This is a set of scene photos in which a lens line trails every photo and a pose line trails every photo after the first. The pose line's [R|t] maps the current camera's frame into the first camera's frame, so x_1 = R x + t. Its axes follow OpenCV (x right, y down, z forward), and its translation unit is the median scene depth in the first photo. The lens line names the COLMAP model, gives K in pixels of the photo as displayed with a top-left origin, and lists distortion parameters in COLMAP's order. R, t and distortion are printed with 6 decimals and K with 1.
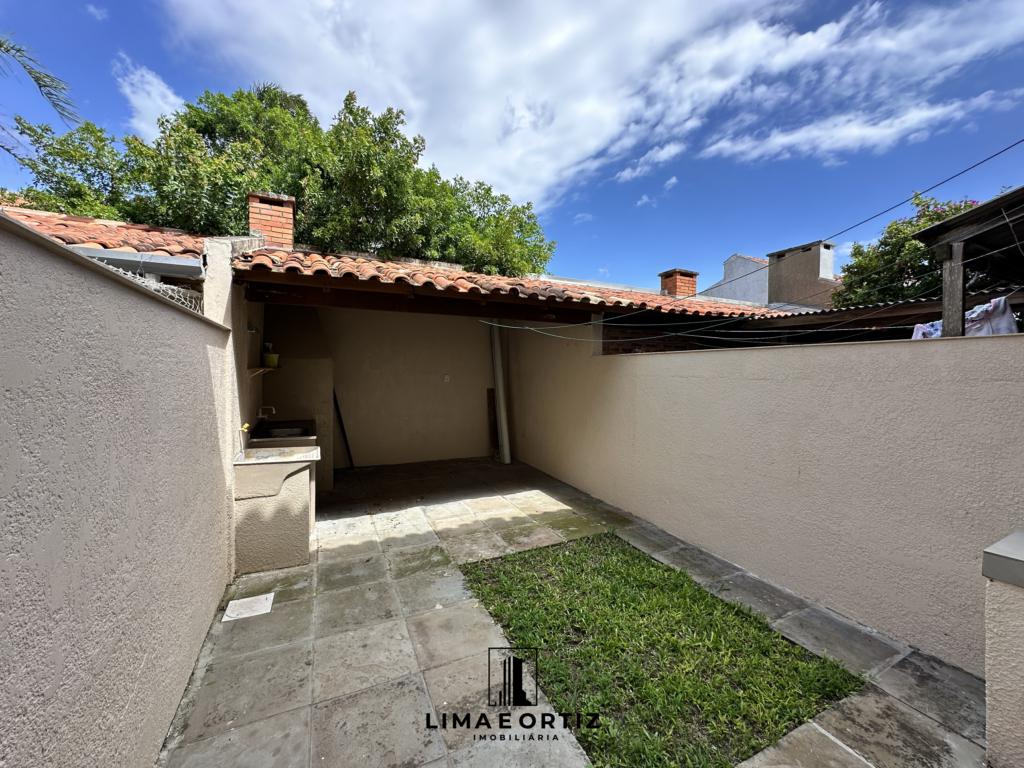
lens RADIAL K [[408.1, 0, 513.8], [0, 408.1, 383.7], [0, 0, 1]] dist [-0.000992, 0.000462]
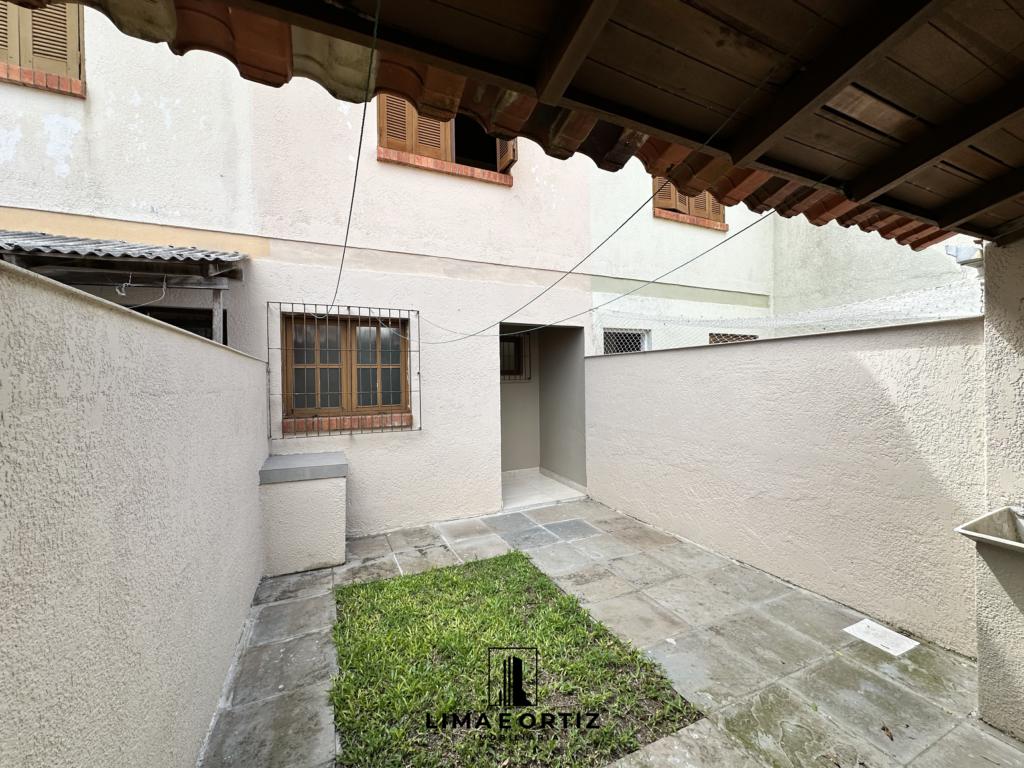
lens RADIAL K [[408.1, 0, 513.8], [0, 408.1, 383.7], [0, 0, 1]] dist [-0.000992, 0.000462]
pose [[-0.999882, 0.007793, 0.013232, 0.143642], [0.008227, 0.999419, 0.033073, -0.047034], [-0.012966, 0.033178, -0.999365, 1.876814]]
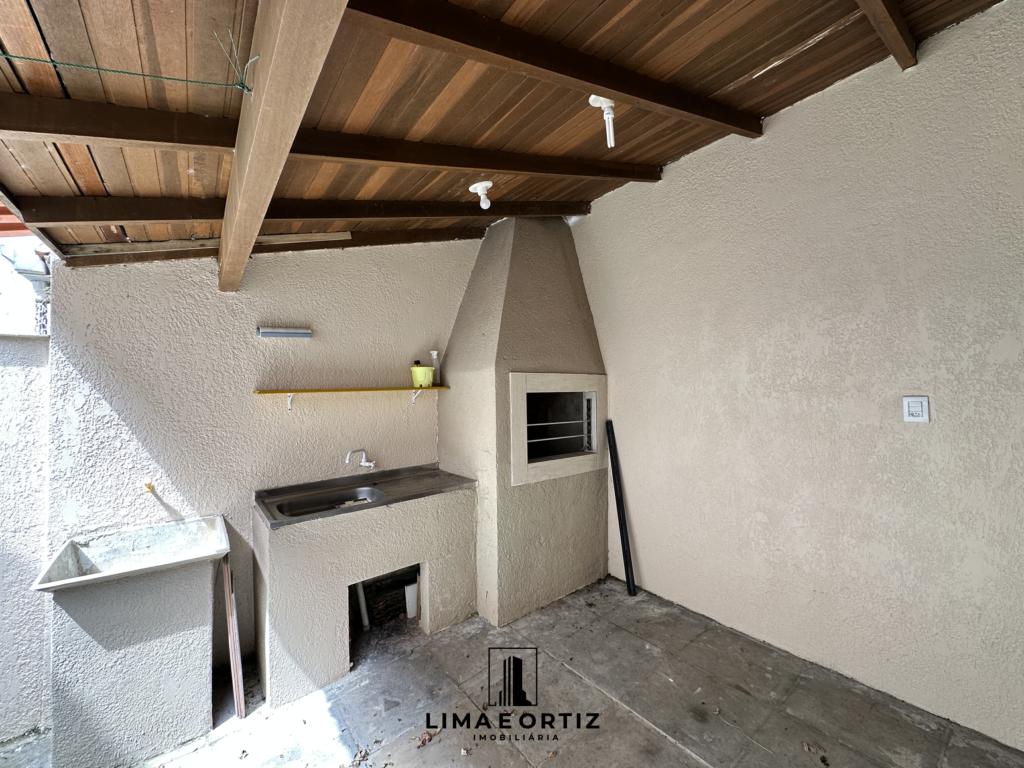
lens RADIAL K [[408.1, 0, 513.8], [0, 408.1, 383.7], [0, 0, 1]] dist [-0.000992, 0.000462]
pose [[0.214549, -0.029496, -0.976268, 0.119362], [-0.012356, 0.999382, -0.032910, -0.047268], [0.976635, 0.019123, 0.214052, 1.728557]]
